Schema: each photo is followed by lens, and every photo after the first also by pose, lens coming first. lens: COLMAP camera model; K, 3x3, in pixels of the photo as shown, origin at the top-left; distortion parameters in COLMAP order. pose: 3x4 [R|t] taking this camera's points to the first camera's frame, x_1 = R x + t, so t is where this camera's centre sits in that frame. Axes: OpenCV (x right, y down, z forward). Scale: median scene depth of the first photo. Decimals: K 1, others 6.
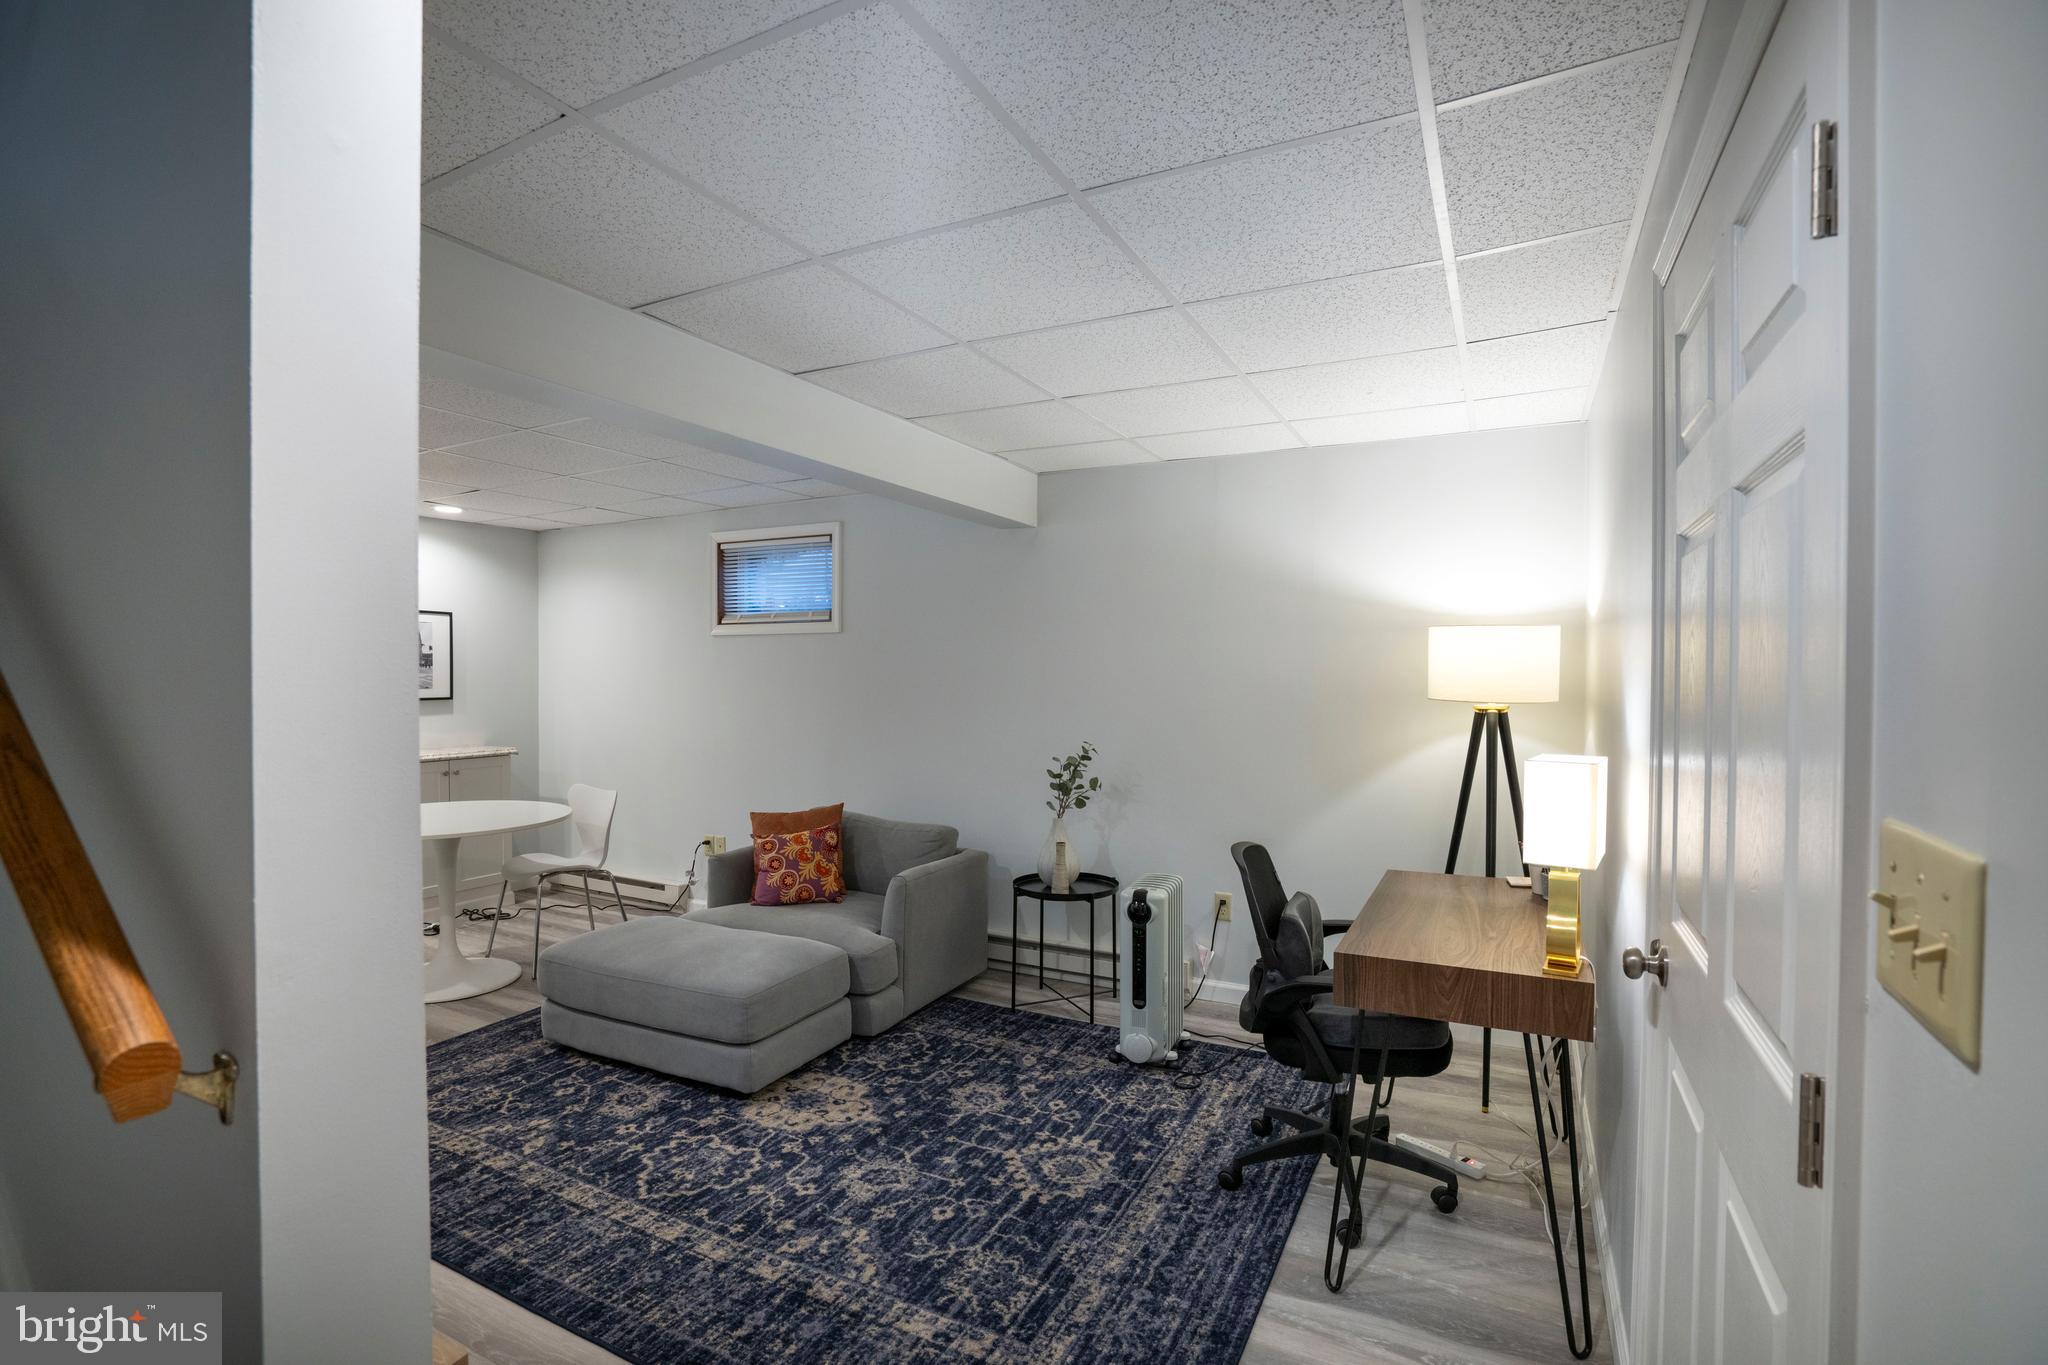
lens RADIAL K [[945.6, 0, 1022.6], [0, 945.6, 676.3], [0, 0, 1]] dist [-0.059459, 0.022316]
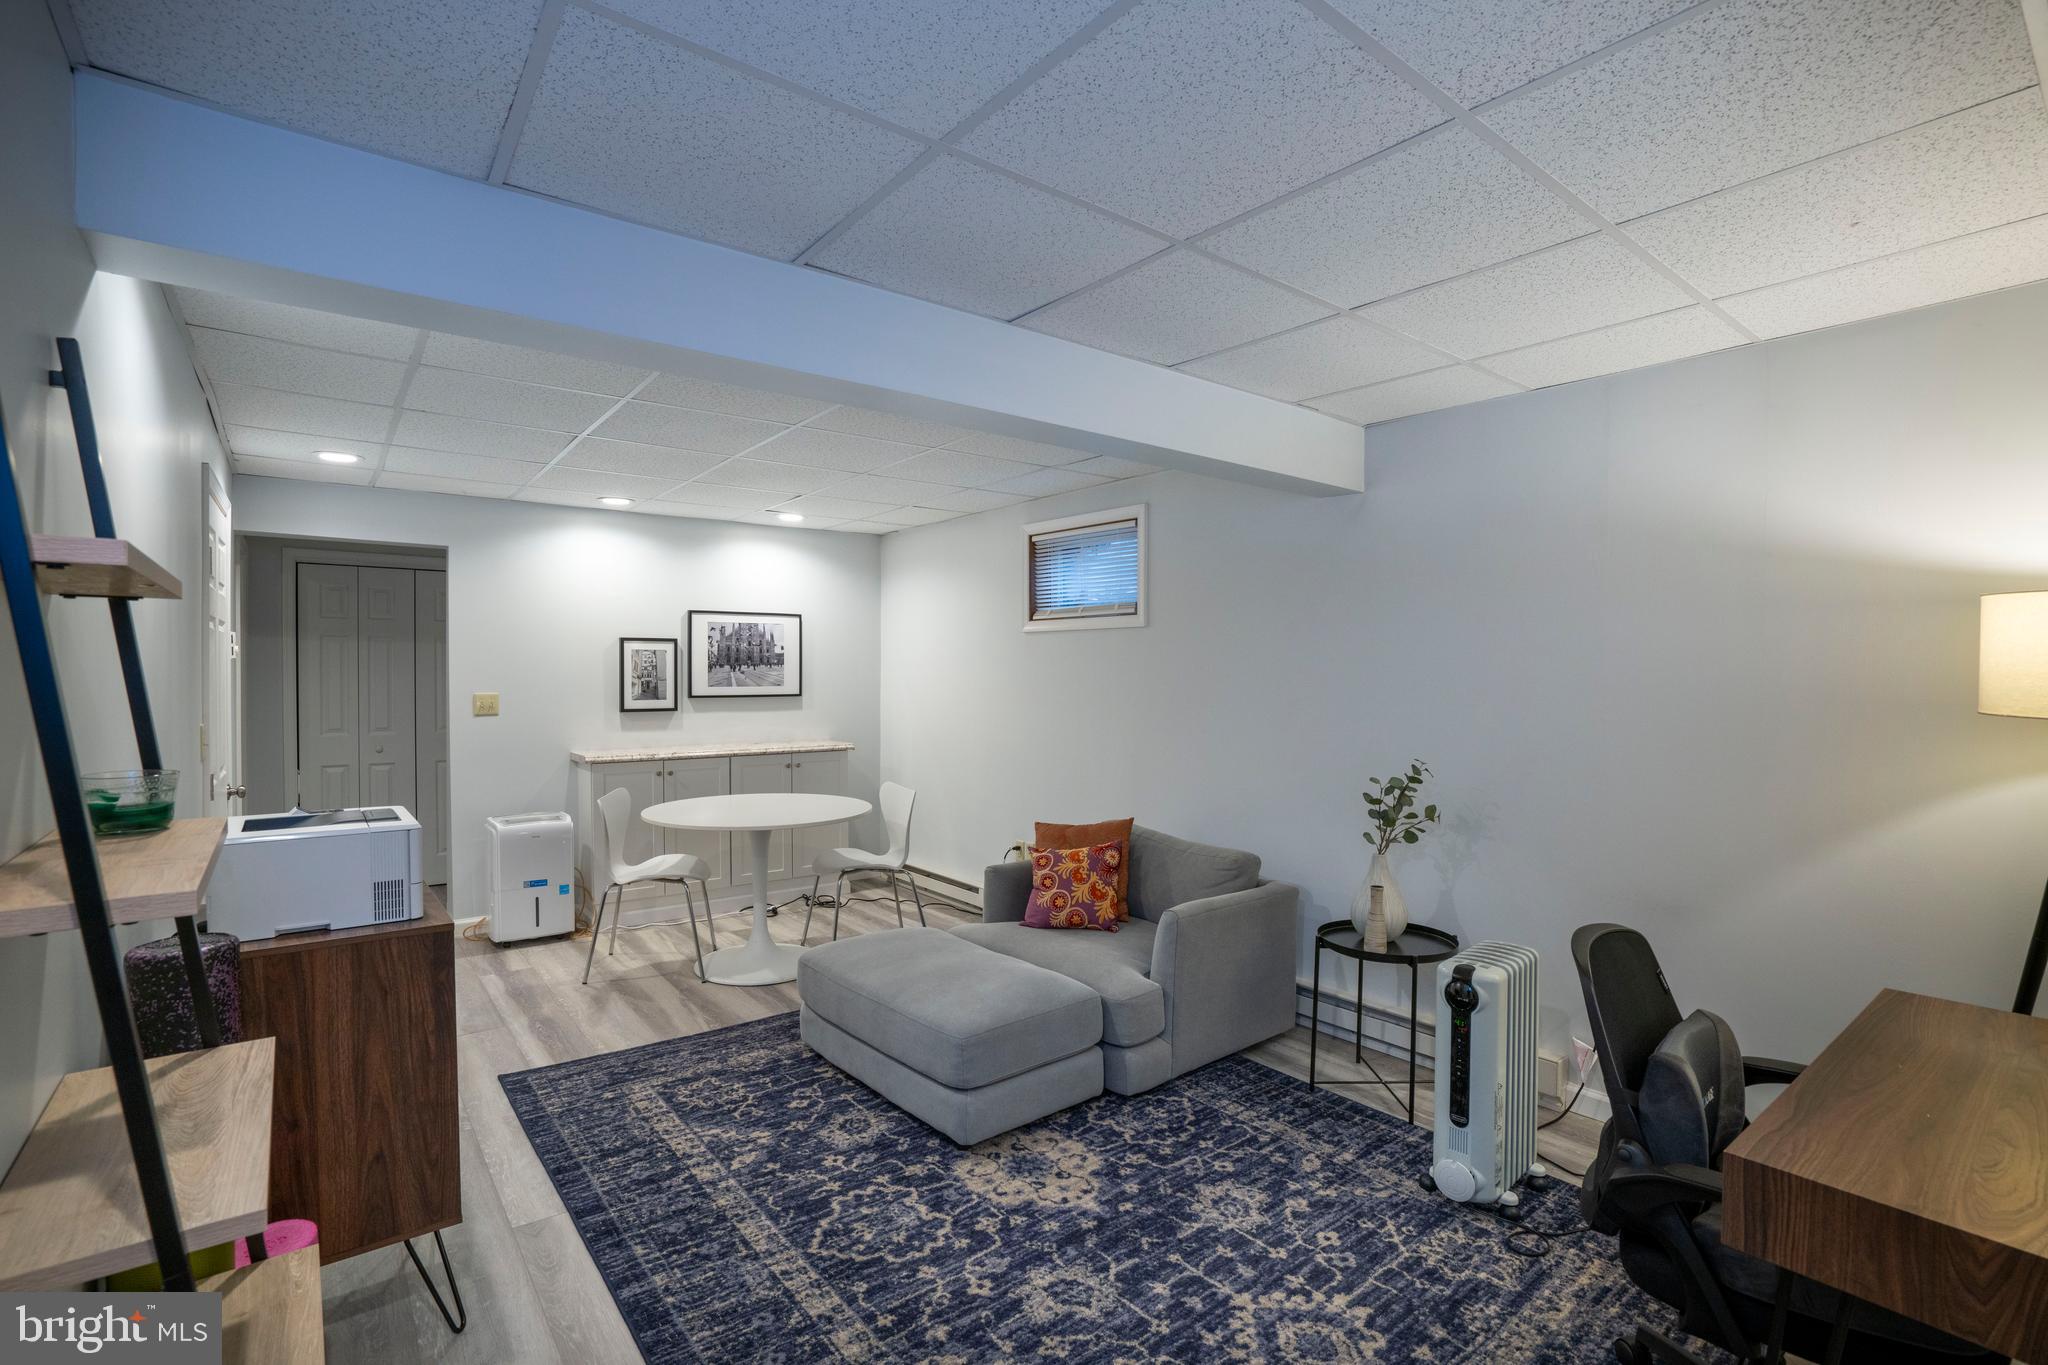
lens RADIAL K [[945.6, 0, 1019.0], [0, 945.6, 679.8], [0, 0, 1]] dist [-0.059459, 0.022316]
pose [[0.909542, 0.004241, -0.415591, 0.121440], [-0.002697, 0.999987, 0.004301, 0.001518], [0.415604, -0.002791, 0.909541, 0.219108]]
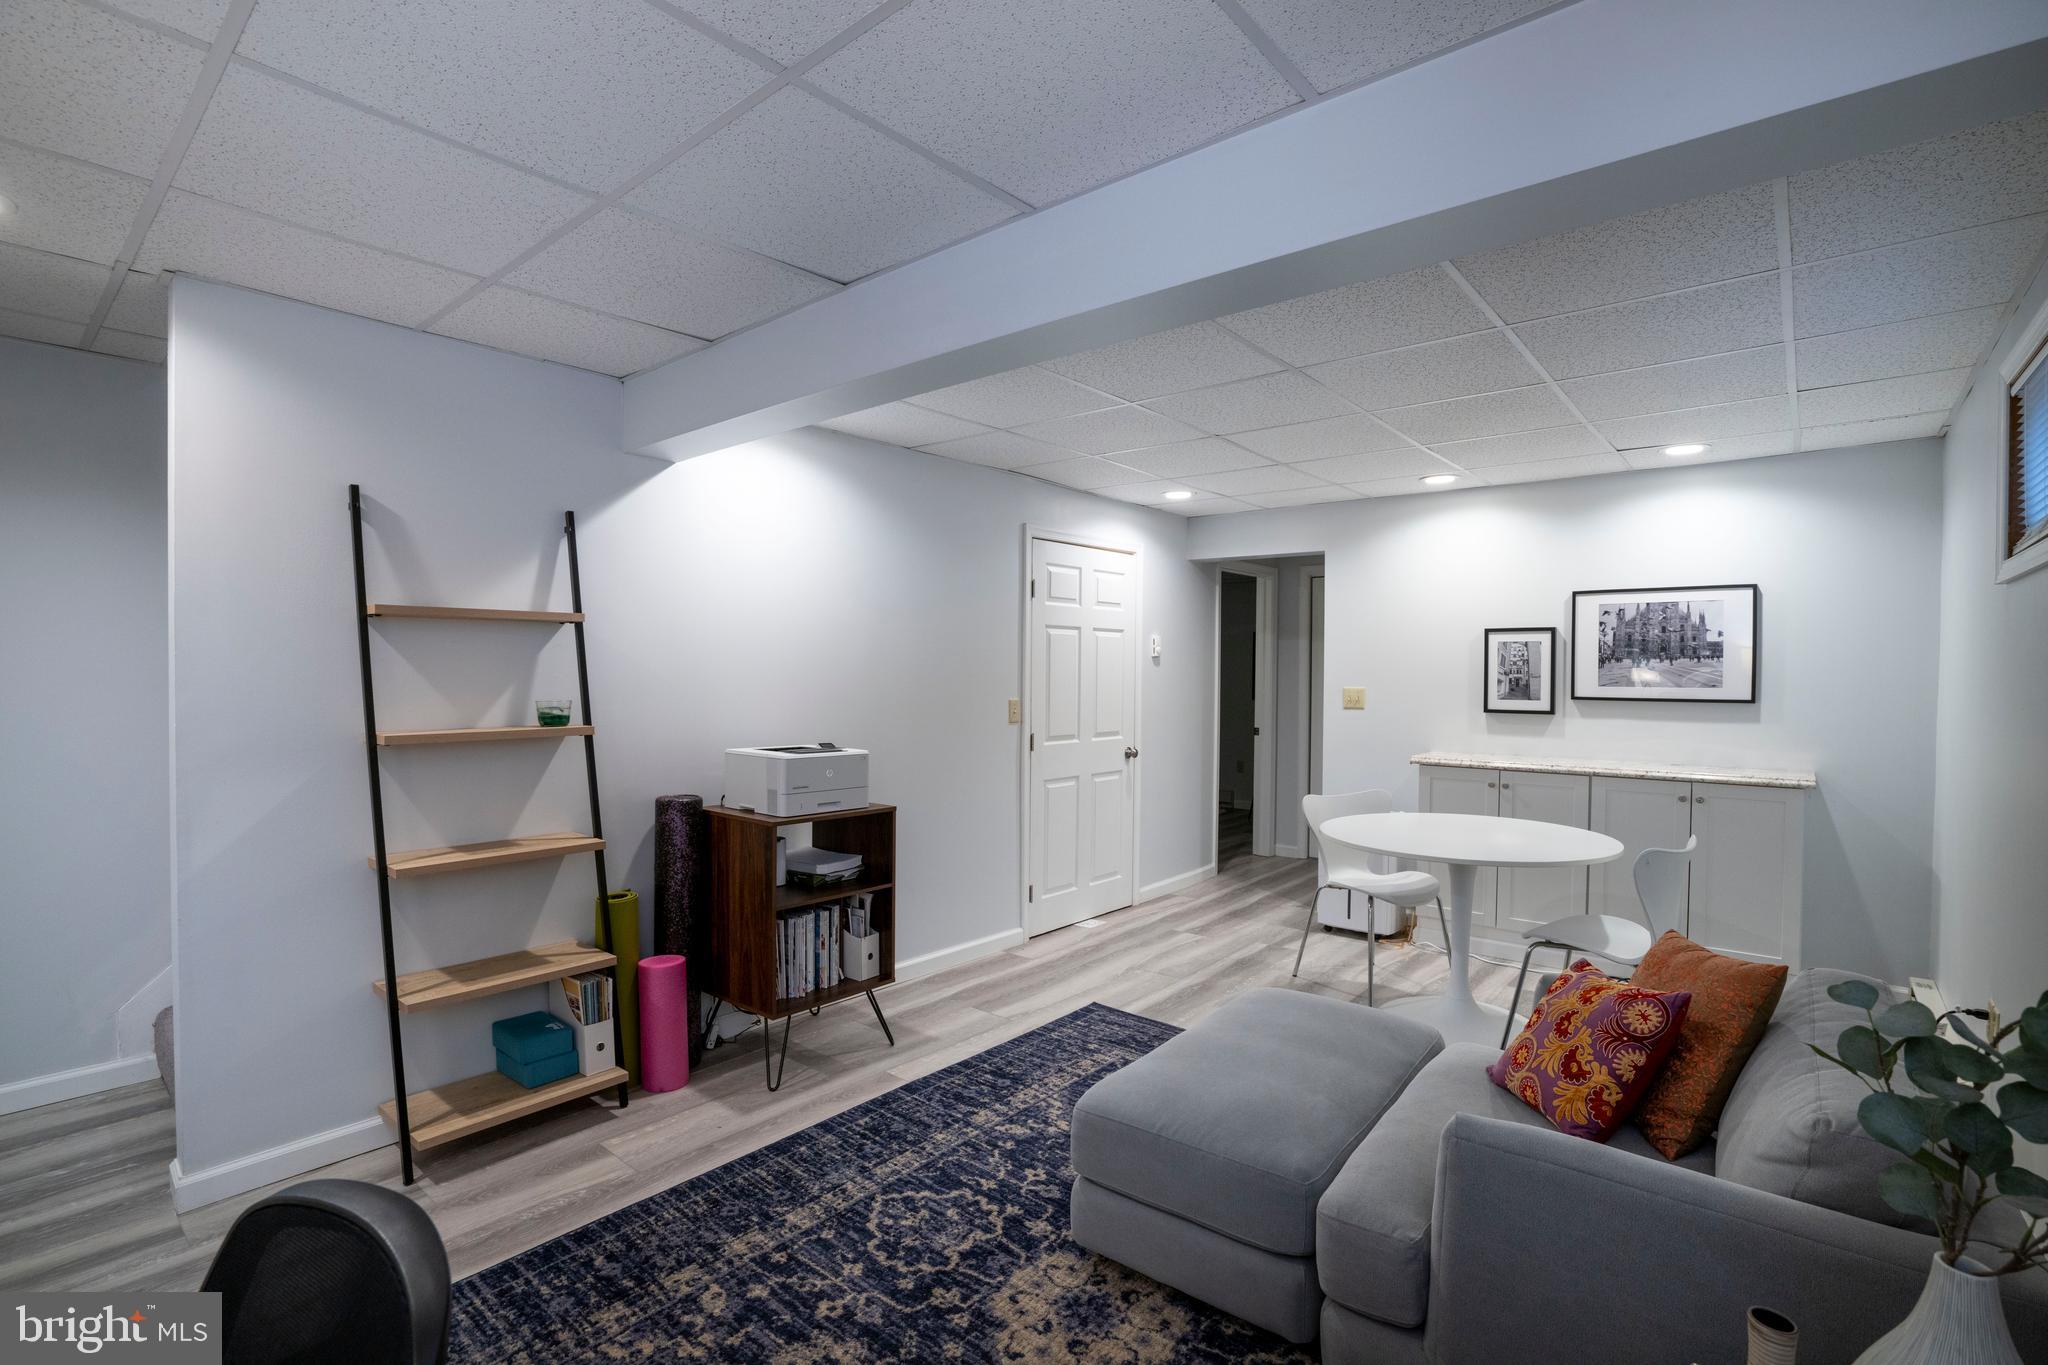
lens RADIAL K [[945.6, 0, 1018.2], [0, 945.6, 678.4], [0, 0, 1]] dist [-0.059459, 0.022316]
pose [[-0.225464, 0.004466, -0.974241, 0.413459], [-0.010839, 0.999916, 0.007092, 0.012412], [0.974191, 0.012159, -0.225397, 1.125886]]
